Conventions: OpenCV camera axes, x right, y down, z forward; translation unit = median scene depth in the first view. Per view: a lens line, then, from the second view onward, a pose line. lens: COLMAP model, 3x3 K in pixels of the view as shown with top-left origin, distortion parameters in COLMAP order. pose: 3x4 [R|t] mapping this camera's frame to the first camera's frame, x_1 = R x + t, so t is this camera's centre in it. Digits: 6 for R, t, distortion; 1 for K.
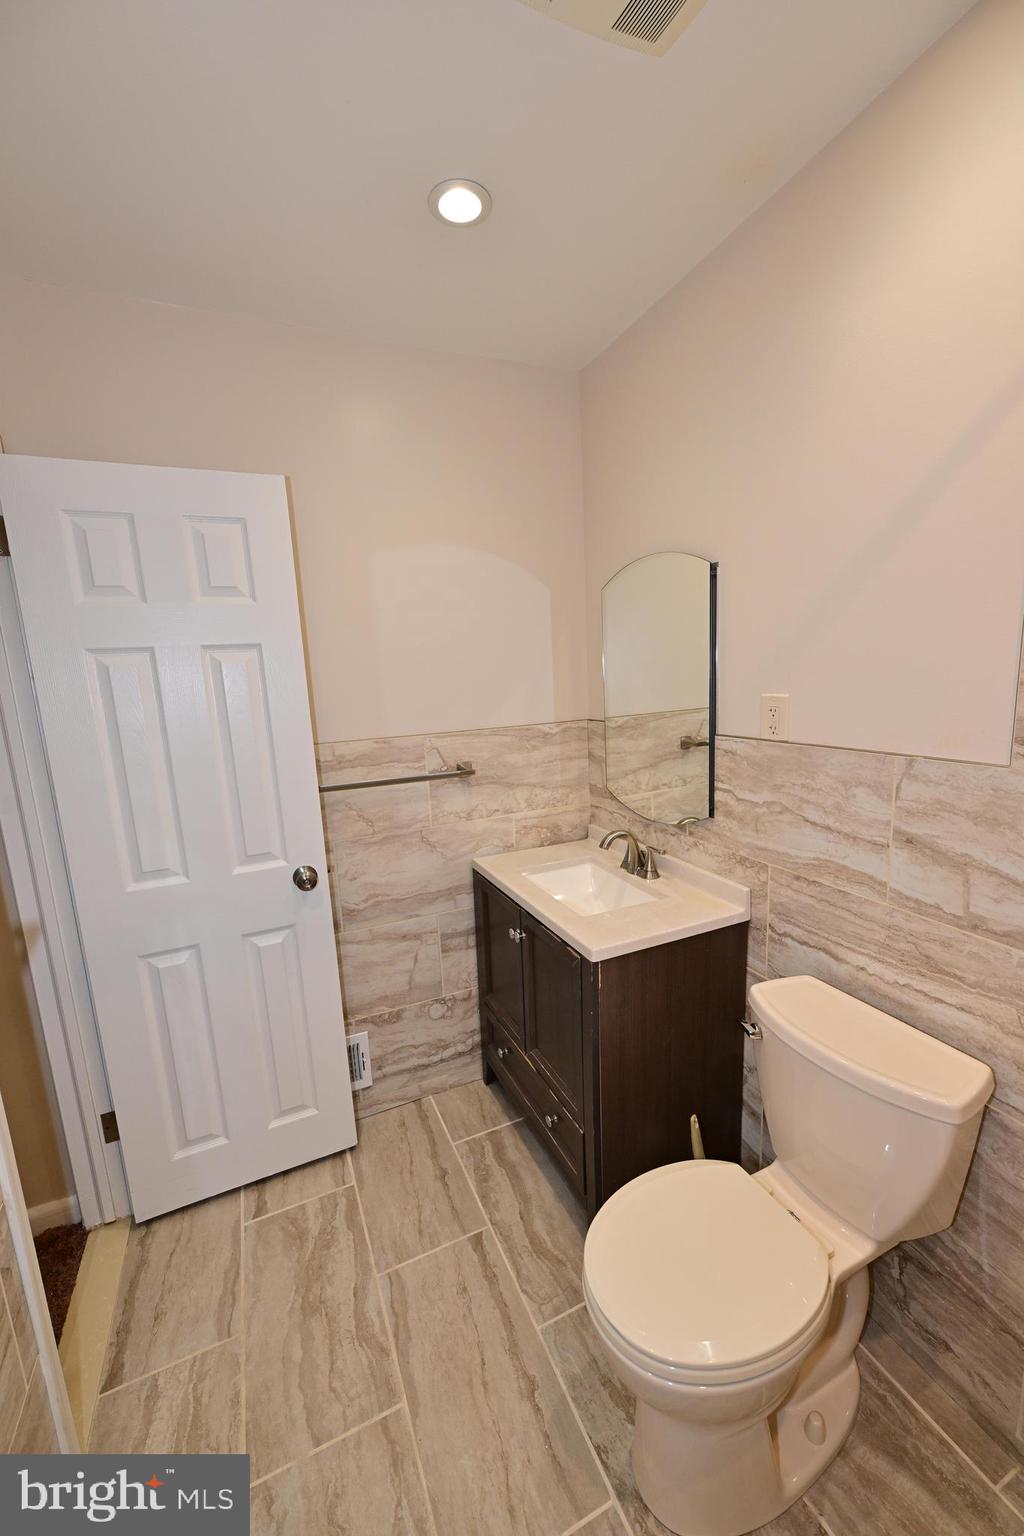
lens RADIAL K [[592.2, 0, 516.0], [0, 592.2, 772.8], [0, 0, 1]] dist [-0.001800, 0.000050]
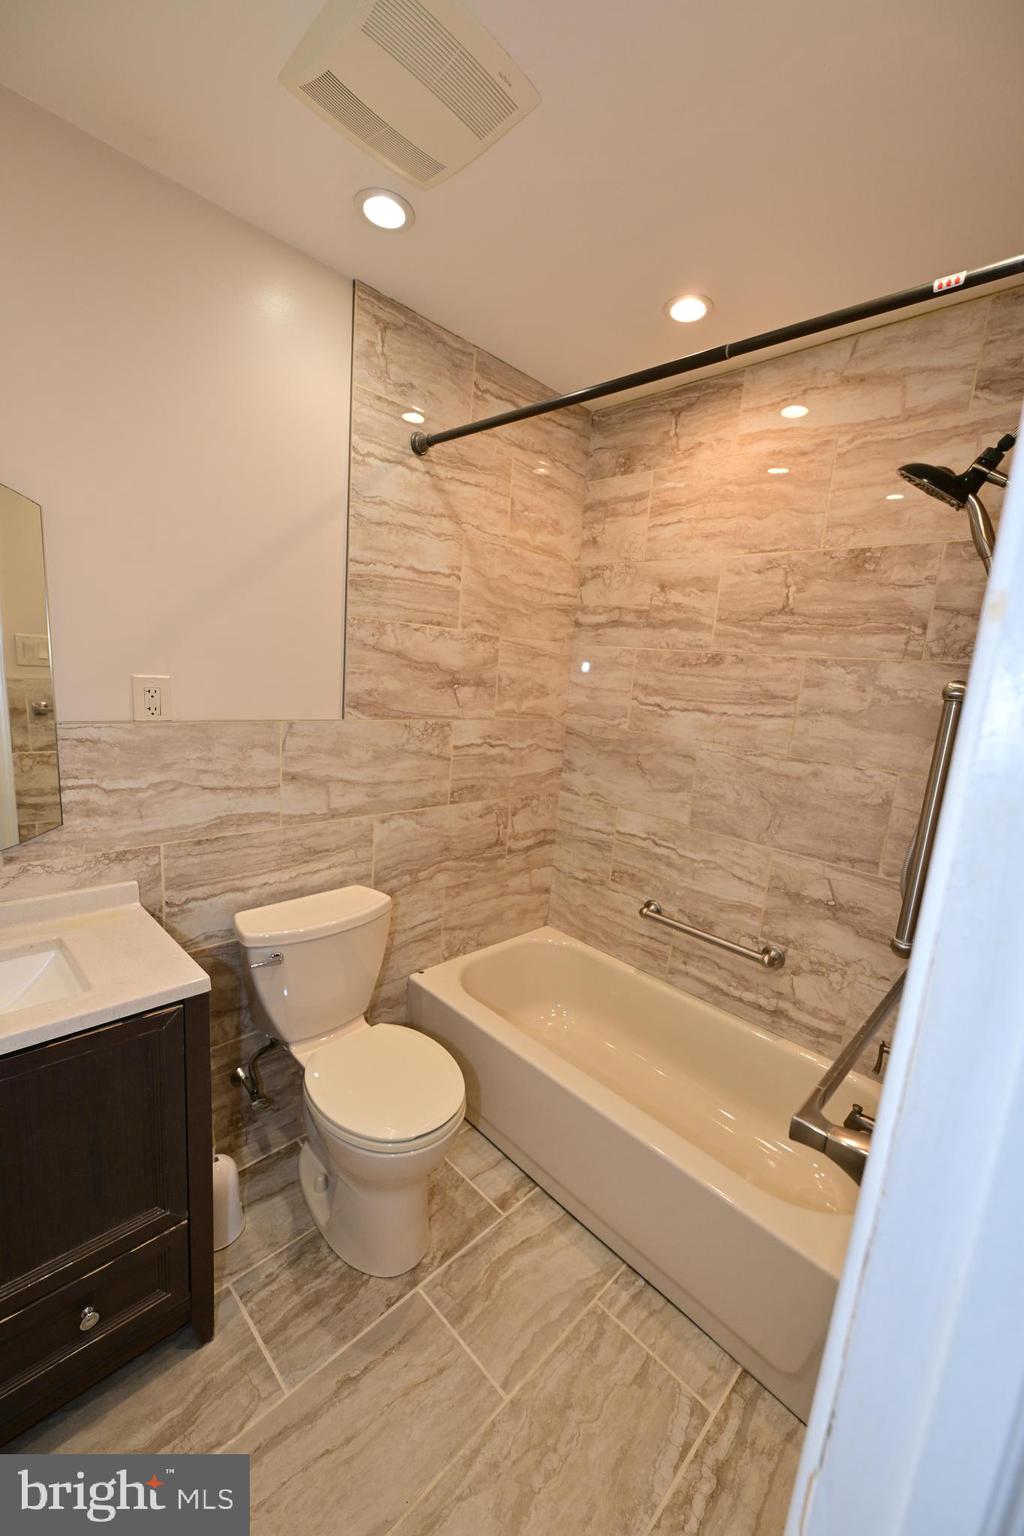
lens RADIAL K [[601.7, 0, 508.9], [0, 601.7, 777.8], [0, 0, 1]] dist [-0.006918, 0.000192]
pose [[-0.345957, -0.139372, 0.927841, -0.832341], [0.108673, 0.976298, 0.187171, -0.098012], [-0.931936, 0.165585, -0.322611, 0.885351]]
